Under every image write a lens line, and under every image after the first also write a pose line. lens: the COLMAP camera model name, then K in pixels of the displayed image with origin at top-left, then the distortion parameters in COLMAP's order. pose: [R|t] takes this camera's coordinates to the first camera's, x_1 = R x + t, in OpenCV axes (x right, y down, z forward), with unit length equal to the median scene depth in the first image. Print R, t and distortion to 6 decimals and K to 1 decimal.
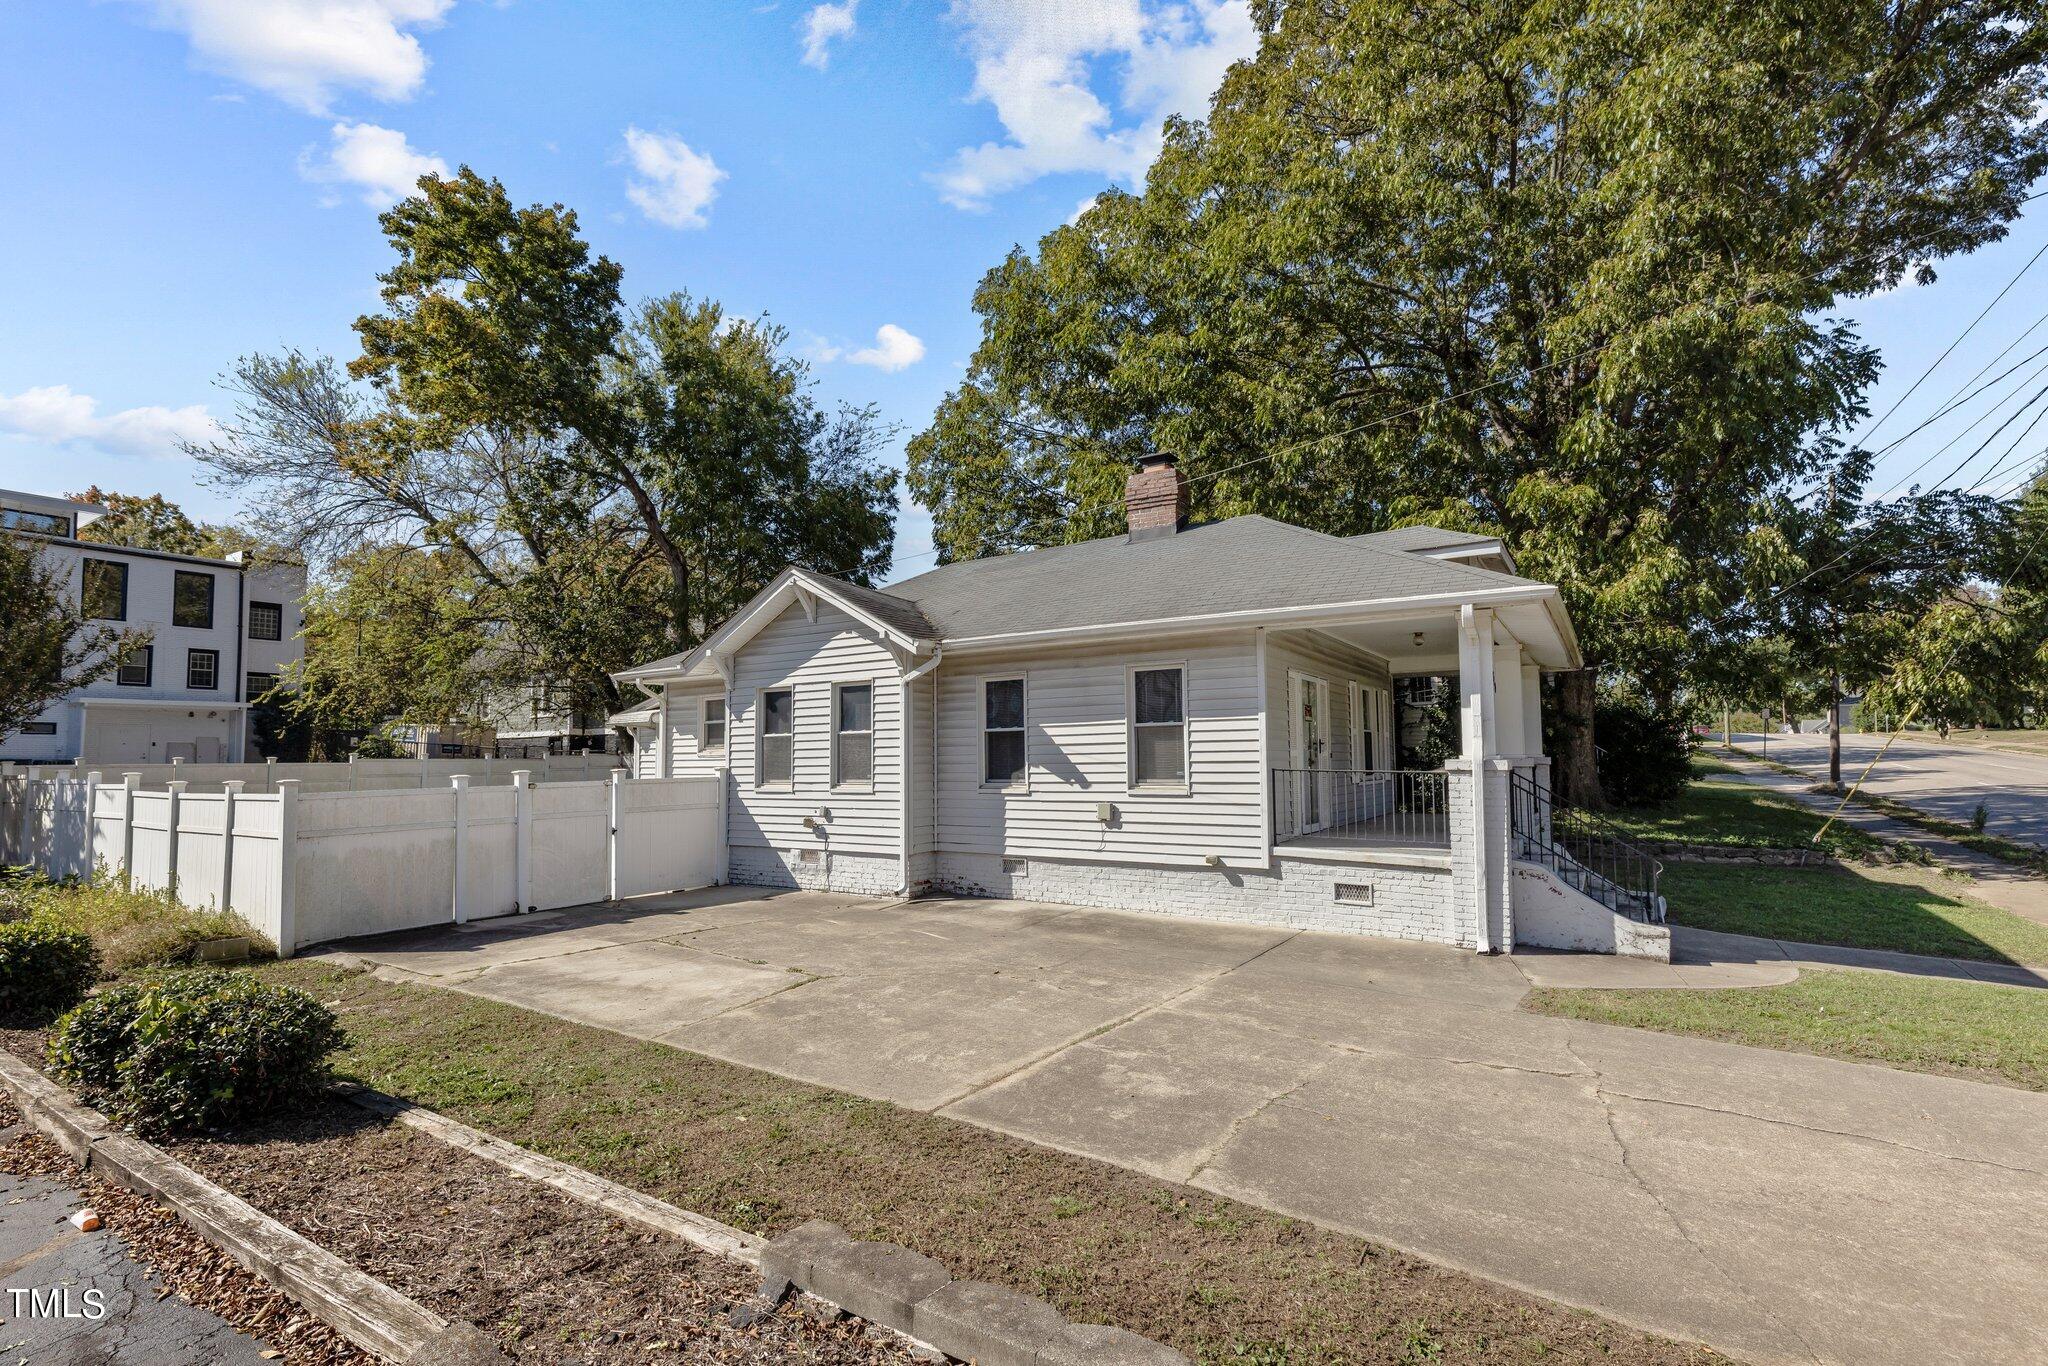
lens RADIAL K [[943.8, 0, 1018.1], [0, 943.8, 695.1], [0, 0, 1]] dist [0.009884, -0.001170]
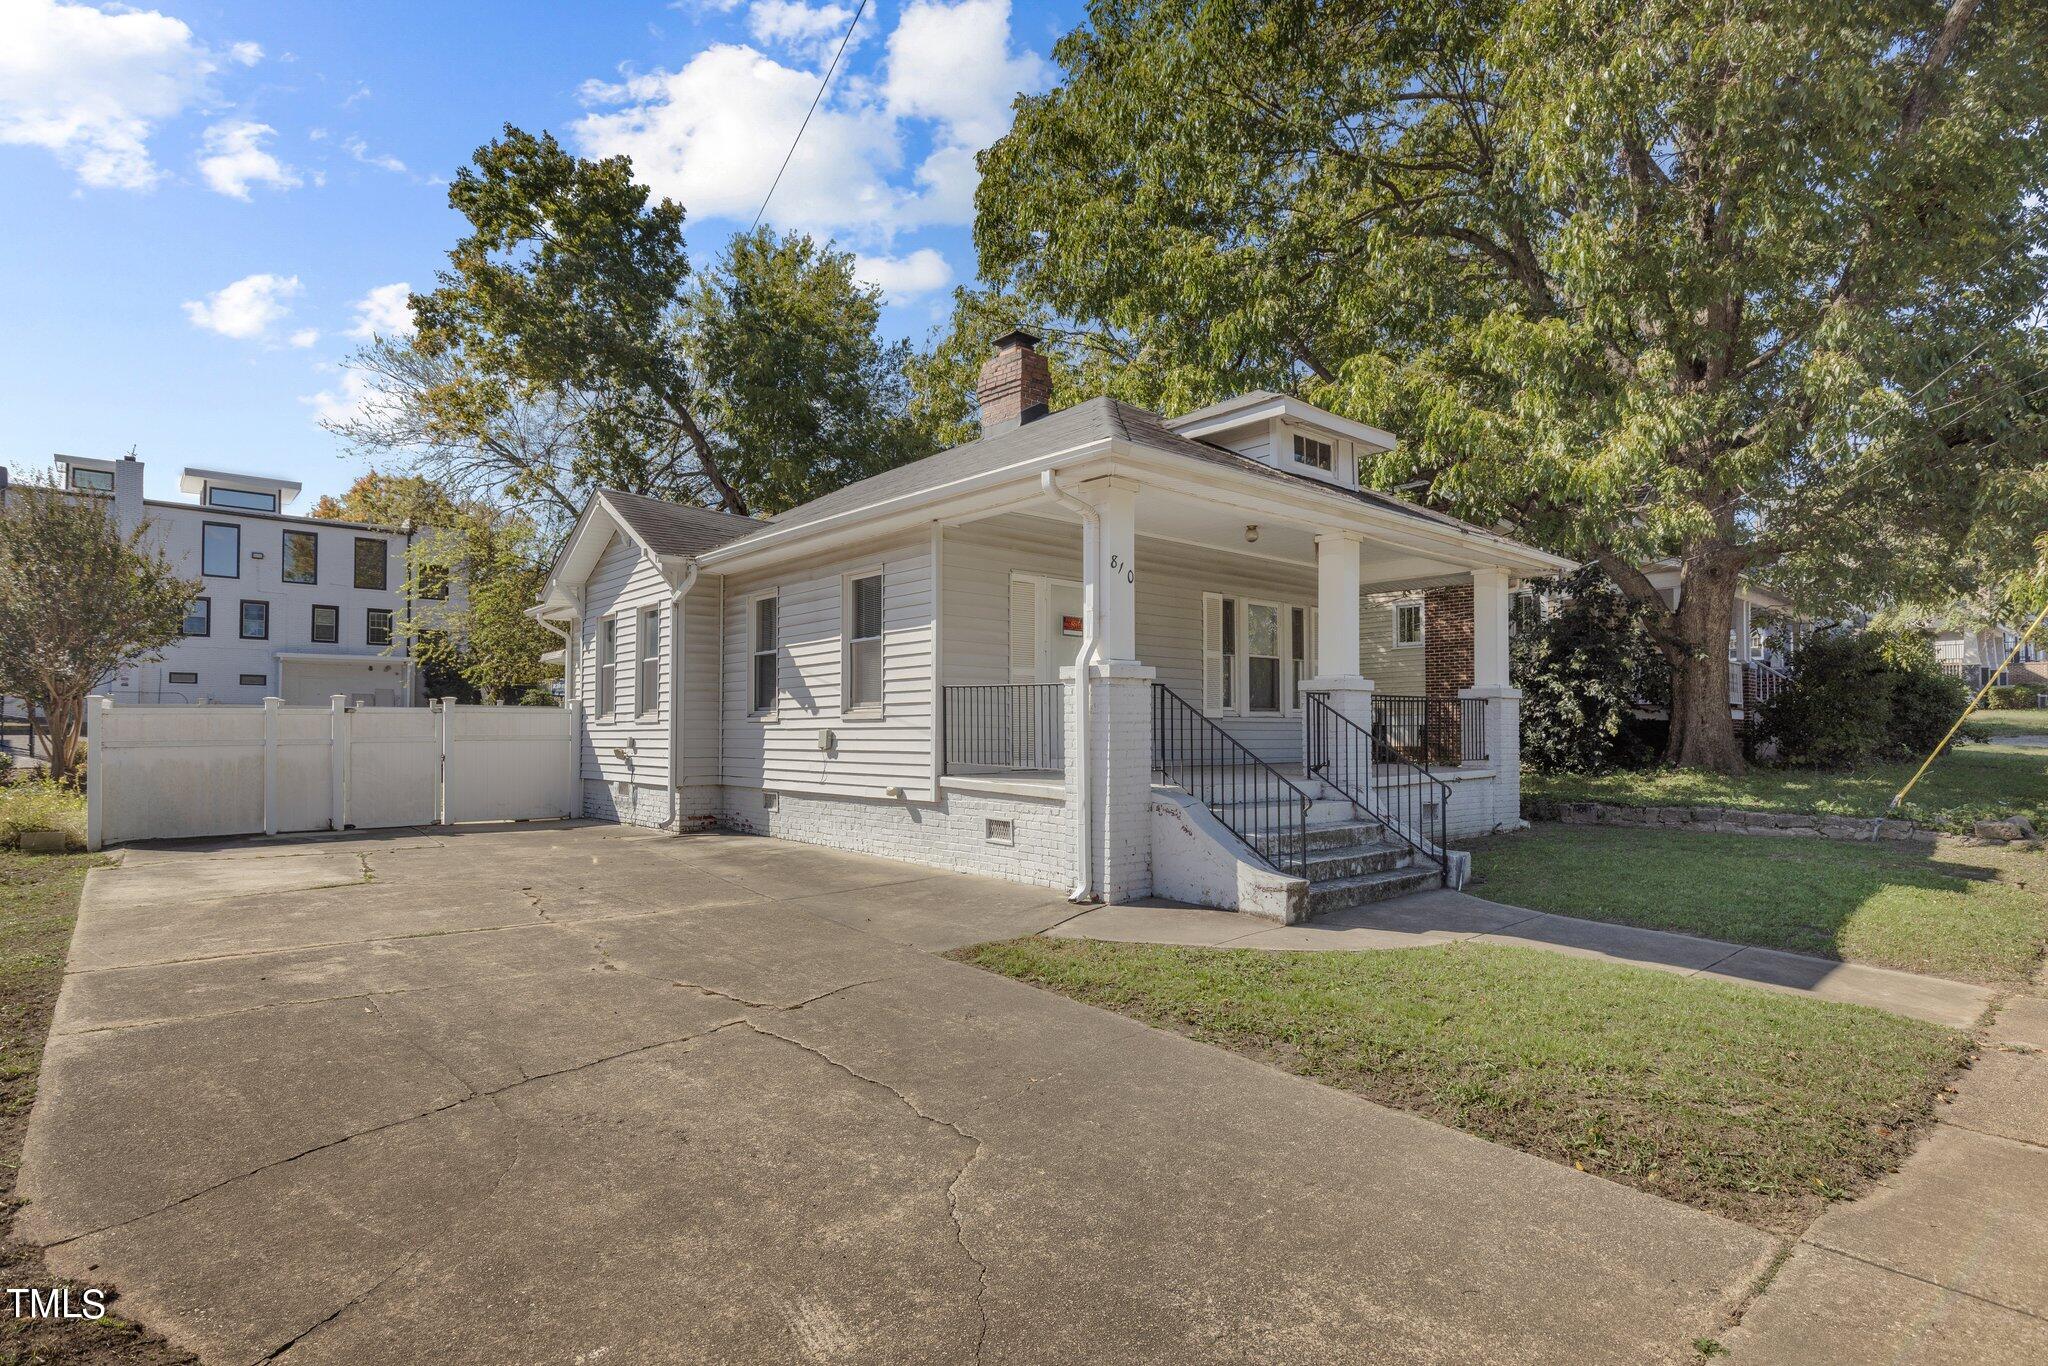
lens RADIAL K [[1054.6, 0, 1027.8], [0, 1054.6, 701.7], [0, 0, 1]] dist [-0.005128, 0.000097]
pose [[0.960485, 0.001726, -0.278327, 0.541610], [0.009032, 0.999261, 0.037368, 0.051055], [0.278186, -0.038406, 0.959759, 0.094144]]
